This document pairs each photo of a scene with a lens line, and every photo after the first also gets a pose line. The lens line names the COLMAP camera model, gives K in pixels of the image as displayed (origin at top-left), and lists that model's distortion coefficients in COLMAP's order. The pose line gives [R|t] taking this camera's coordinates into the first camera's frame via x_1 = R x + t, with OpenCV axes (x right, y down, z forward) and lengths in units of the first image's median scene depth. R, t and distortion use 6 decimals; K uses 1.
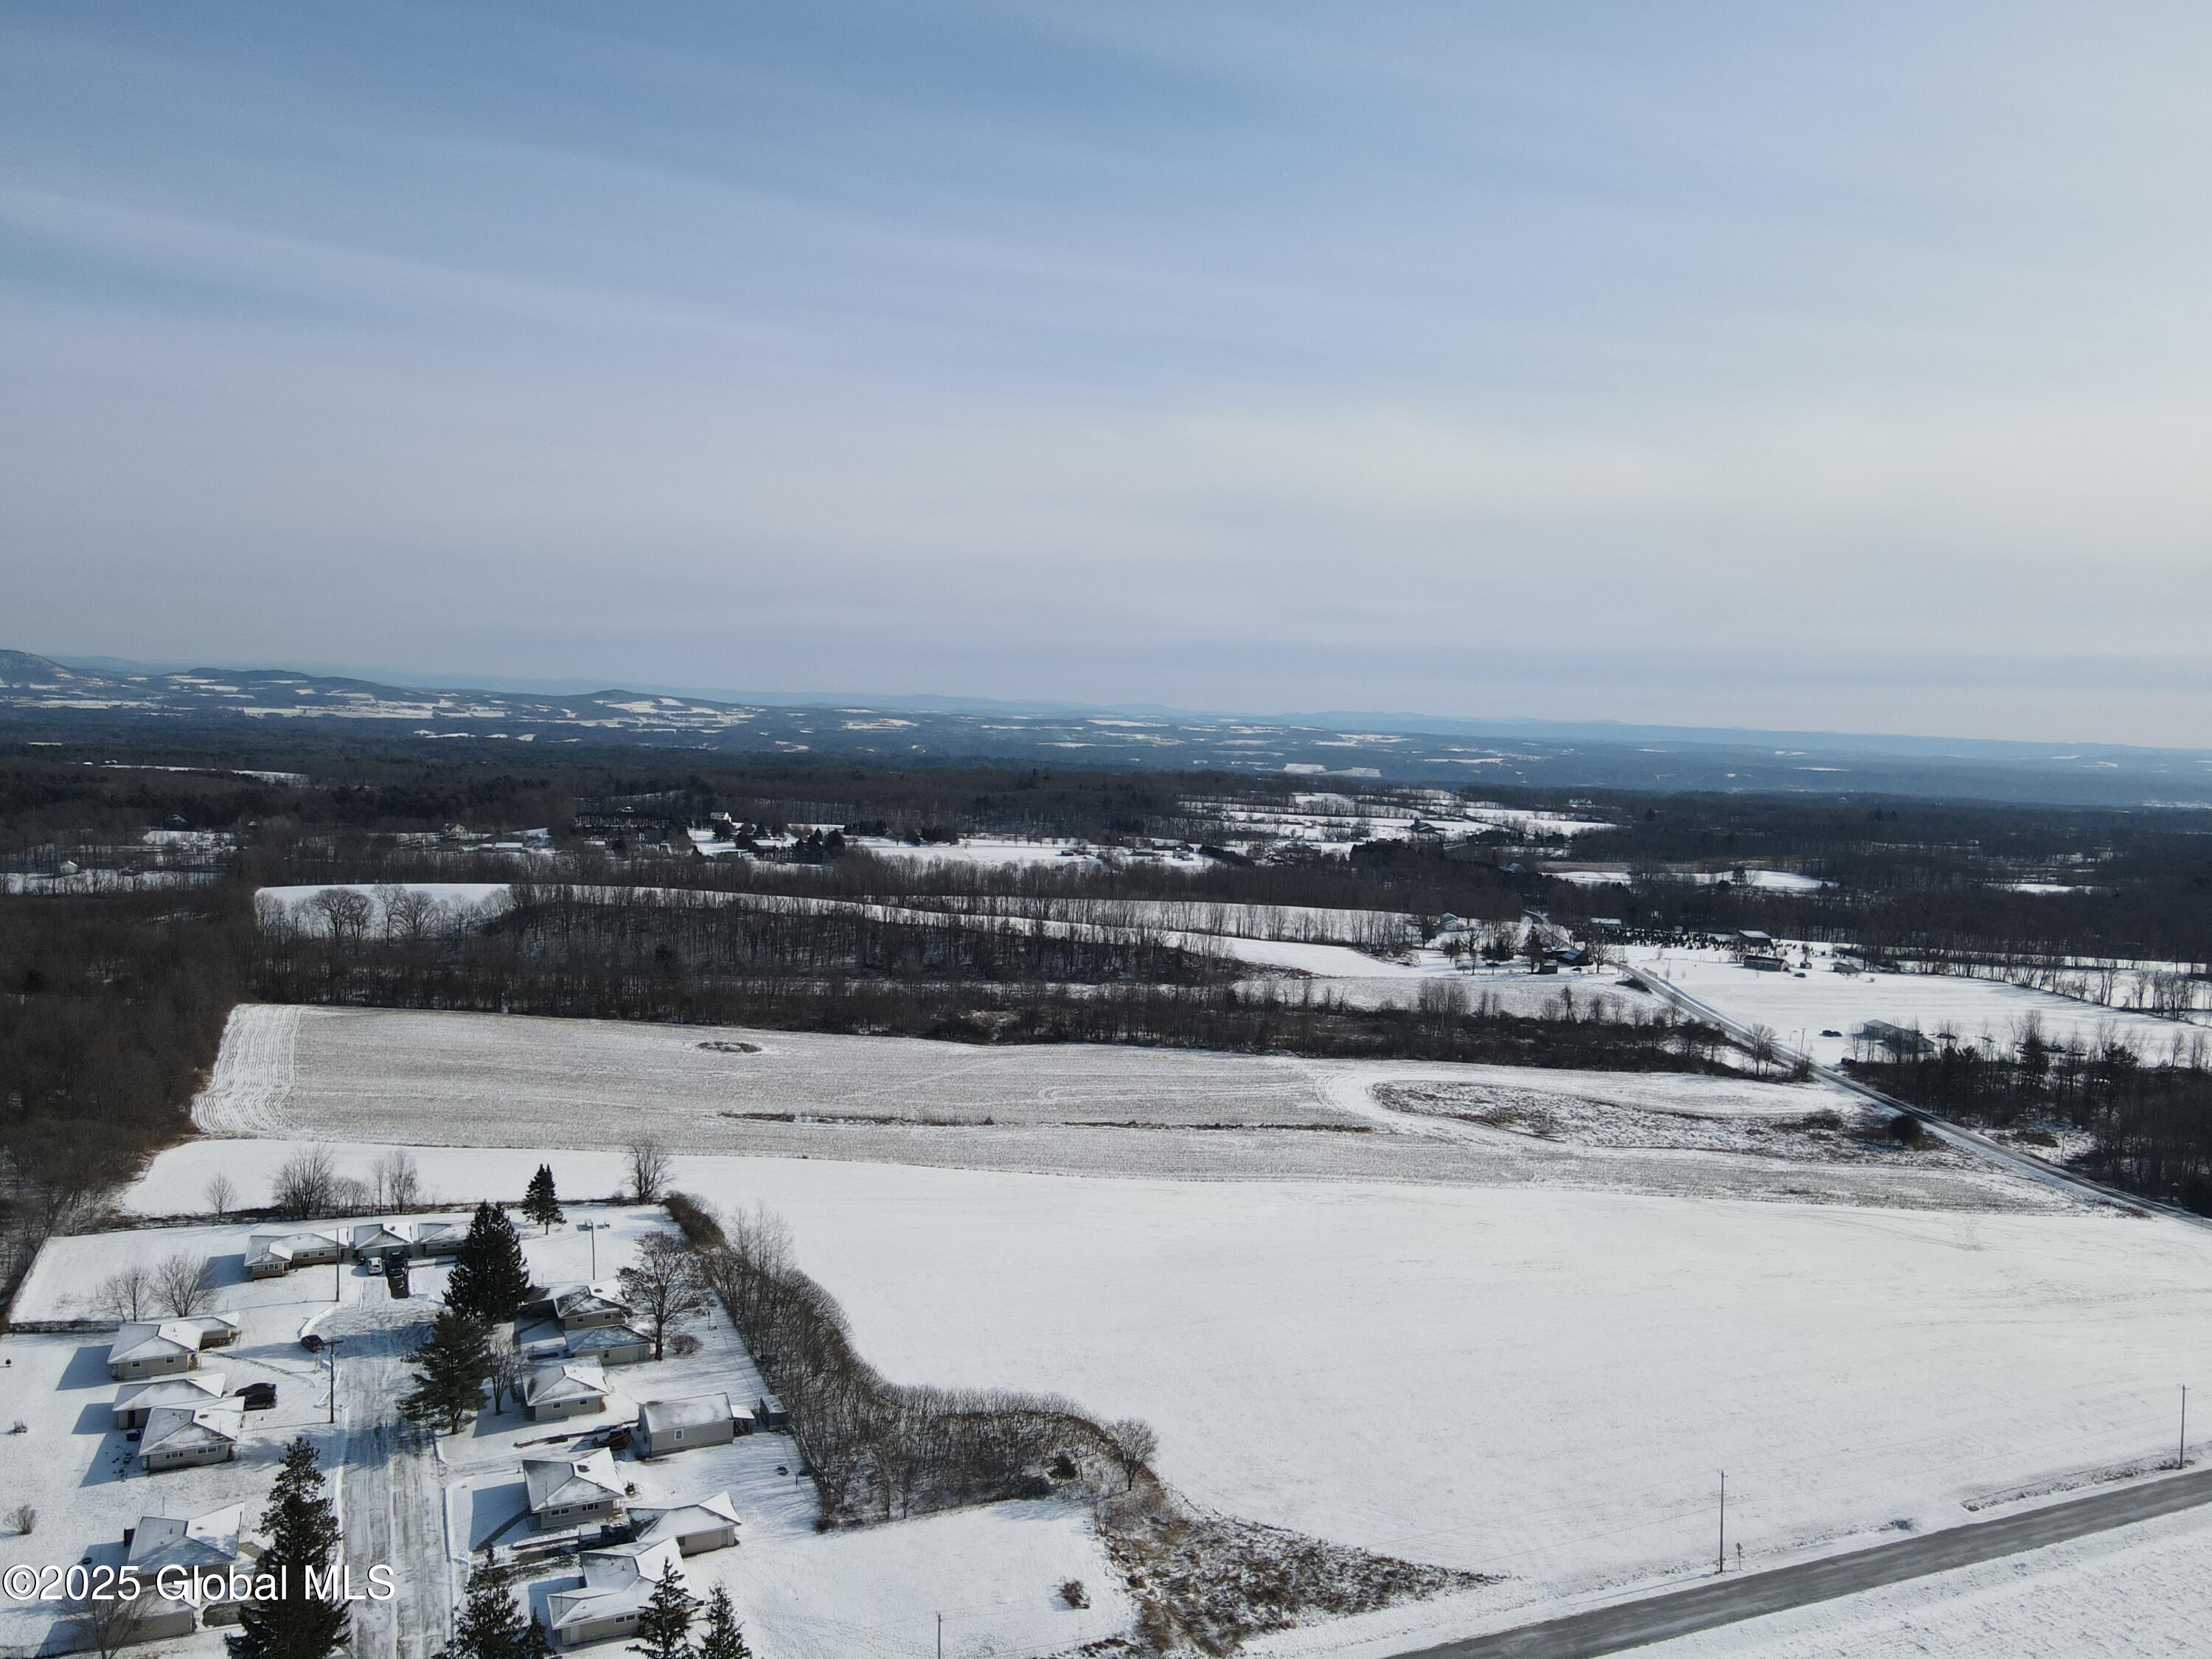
lens RADIAL K [[1632.0, 0, 1102.8], [0, 1632.0, 732.6], [0, 0, 1]] dist [-0.004644, 0.030470]
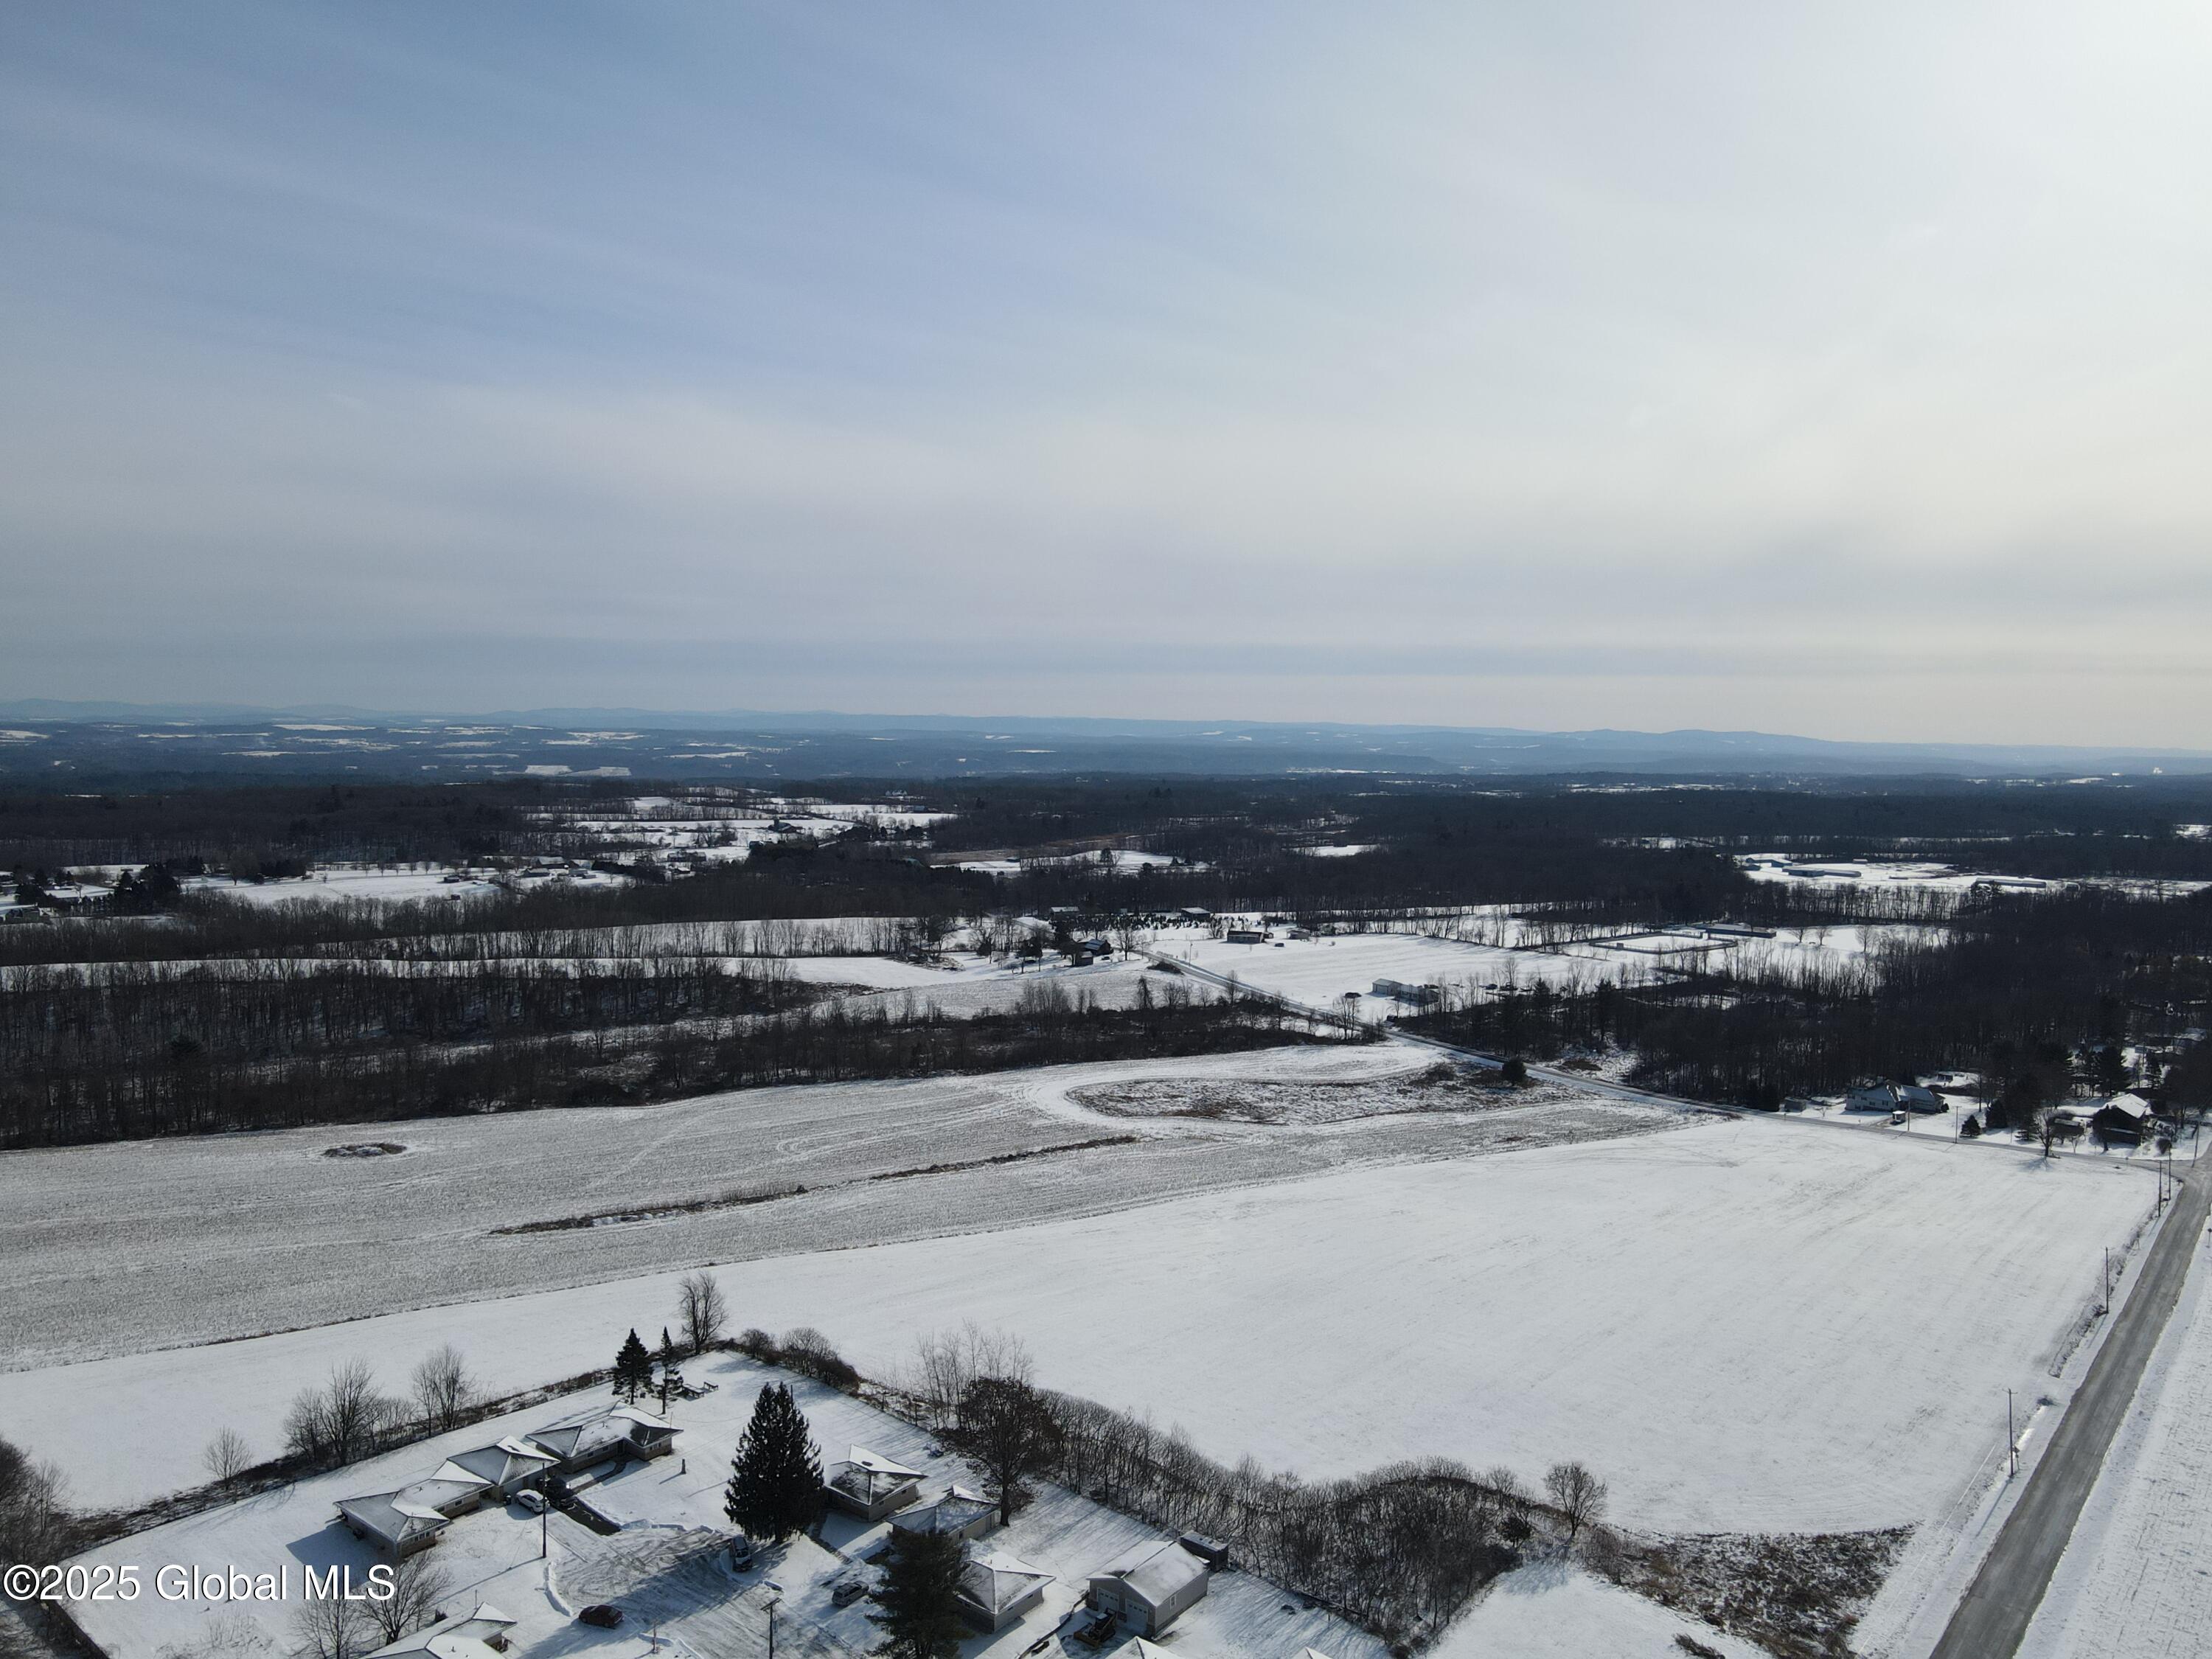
lens RADIAL K [[1632.0, 0, 1102.8], [0, 1632.0, 732.6], [0, 0, 1]] dist [-0.004644, 0.030470]
pose [[0.890625, -0.029889, 0.453756, -0.188240], [0.027899, 0.999549, 0.011080, -0.011933], [-0.453883, 0.002791, 0.891057, 0.067507]]
